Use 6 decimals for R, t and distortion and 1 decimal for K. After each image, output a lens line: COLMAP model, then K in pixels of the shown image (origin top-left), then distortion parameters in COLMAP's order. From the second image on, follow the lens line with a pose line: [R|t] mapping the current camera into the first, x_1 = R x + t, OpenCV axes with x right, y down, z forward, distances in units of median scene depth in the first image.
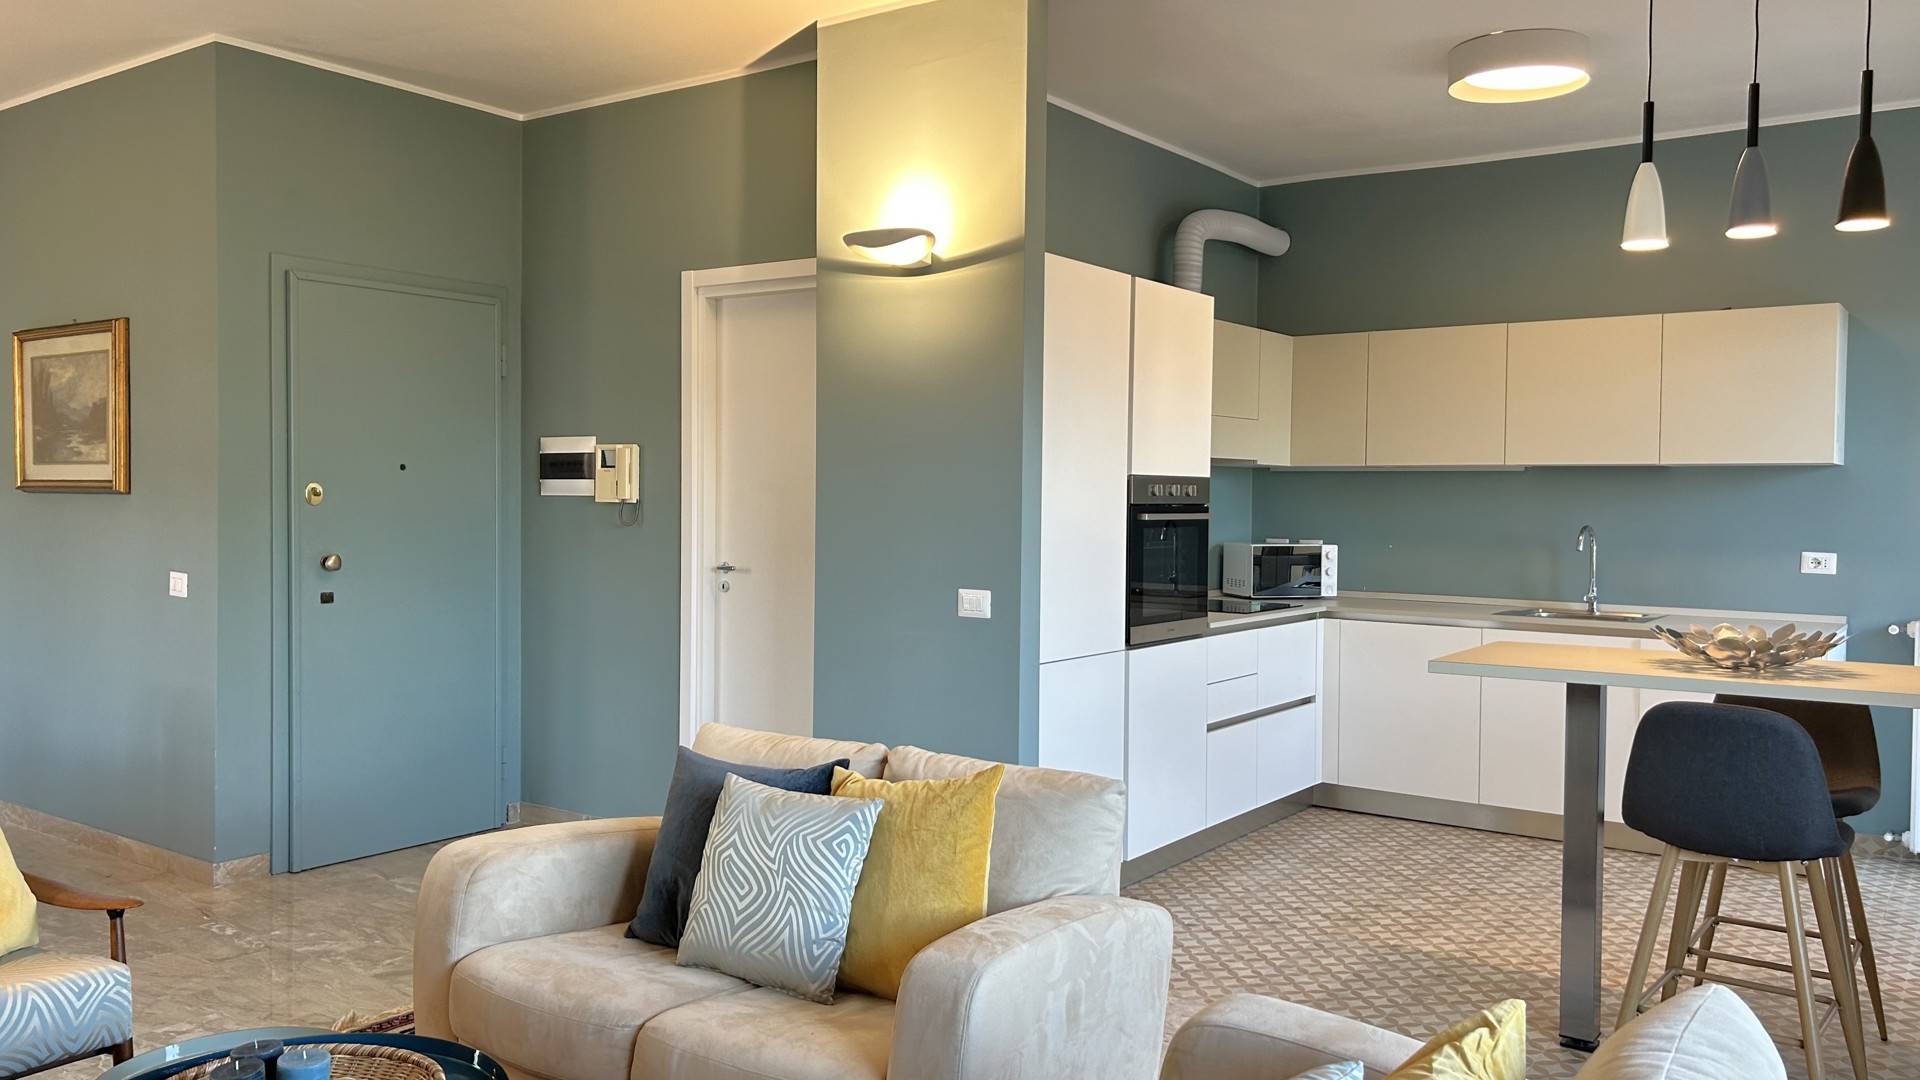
lens RADIAL K [[1434.5, 0, 932.2], [0, 1434.5, 527.0], [0, 0, 1]] dist [0.048829, -0.052163]
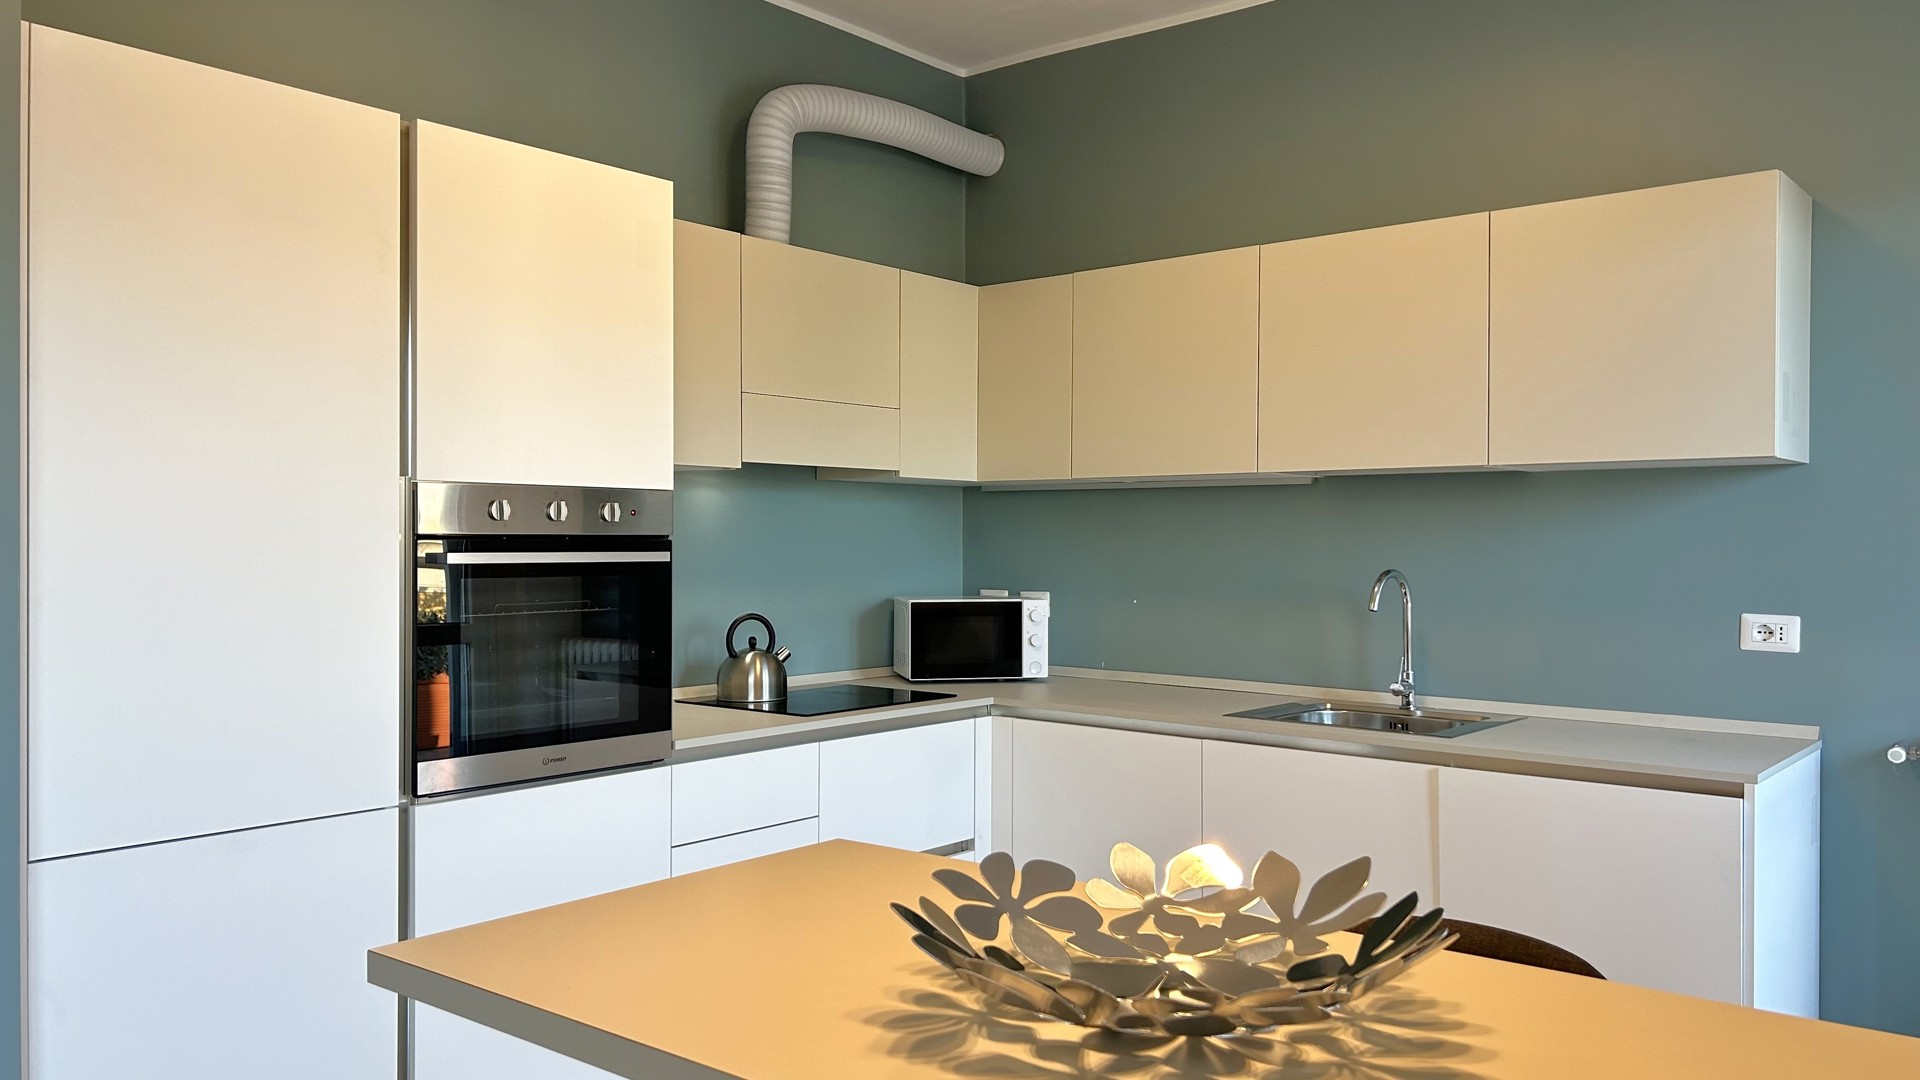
lens RADIAL K [[1434.5, 0, 925.9], [0, 1434.5, 527.6], [0, 0, 1]] dist [0.048829, -0.052163]
pose [[0.997681, -0.006636, -0.067739, 0.294423], [0.004692, 0.999574, -0.028813, -0.001875], [0.067902, 0.028428, 0.997287, 0.372408]]
